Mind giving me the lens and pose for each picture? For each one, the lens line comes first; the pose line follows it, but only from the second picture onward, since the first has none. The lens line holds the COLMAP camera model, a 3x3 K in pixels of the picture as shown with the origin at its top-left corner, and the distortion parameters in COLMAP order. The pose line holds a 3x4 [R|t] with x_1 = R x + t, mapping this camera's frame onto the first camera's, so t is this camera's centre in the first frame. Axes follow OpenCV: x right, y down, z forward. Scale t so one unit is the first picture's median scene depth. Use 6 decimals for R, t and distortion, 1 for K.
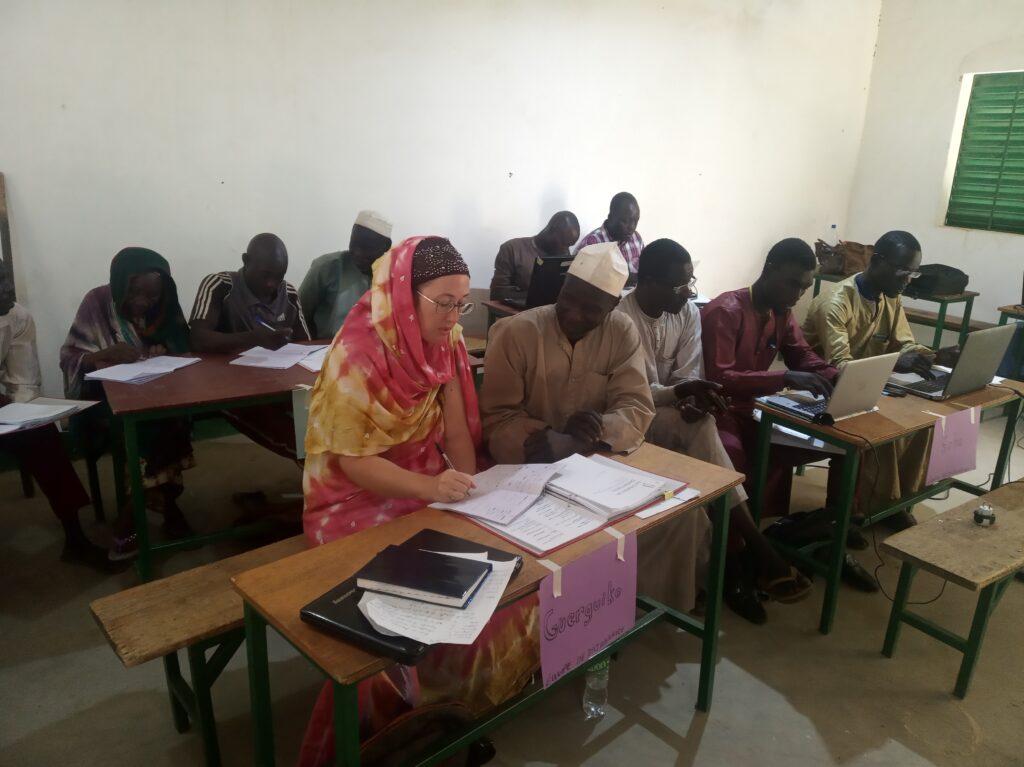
lens RADIAL K [[781.4, 0, 512.0], [0, 781.4, 383.5], [0, 0, 1]] dist [0.005219, 0.004778]
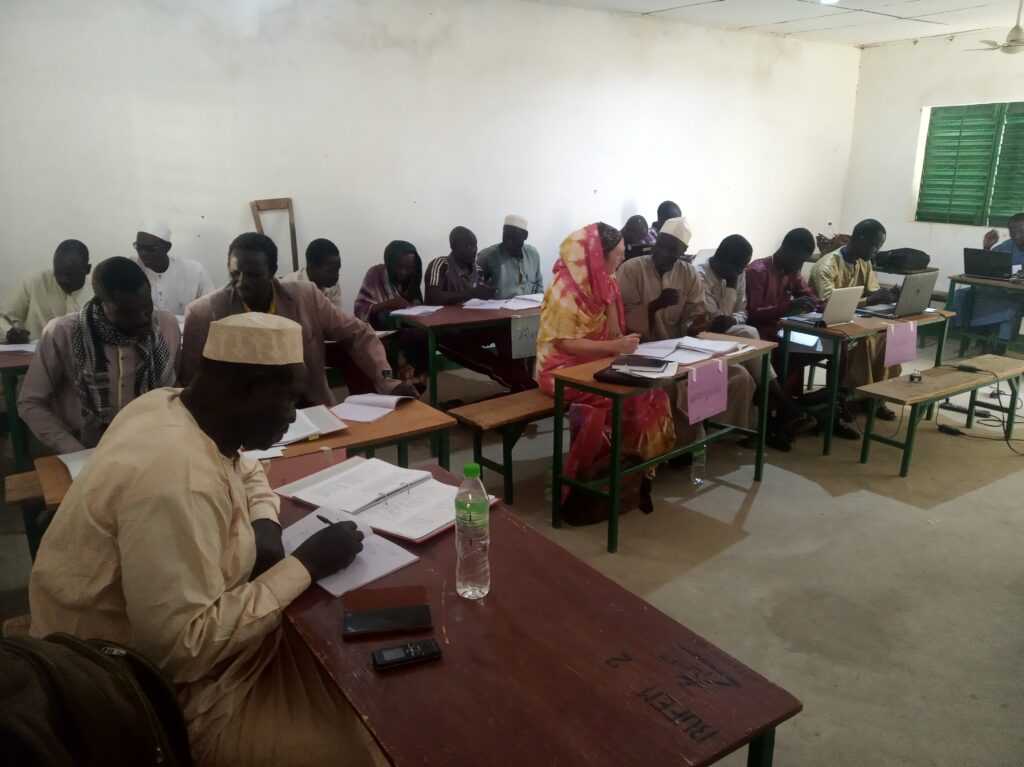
lens RADIAL K [[781.4, 0, 512.0], [0, 781.4, 383.5], [0, 0, 1]] dist [0.005219, 0.004778]
pose [[0.999624, -0.024931, -0.011443, -0.232621], [0.024649, 0.999405, -0.024128, 0.174871], [0.012038, 0.023837, 0.999643, -0.638932]]
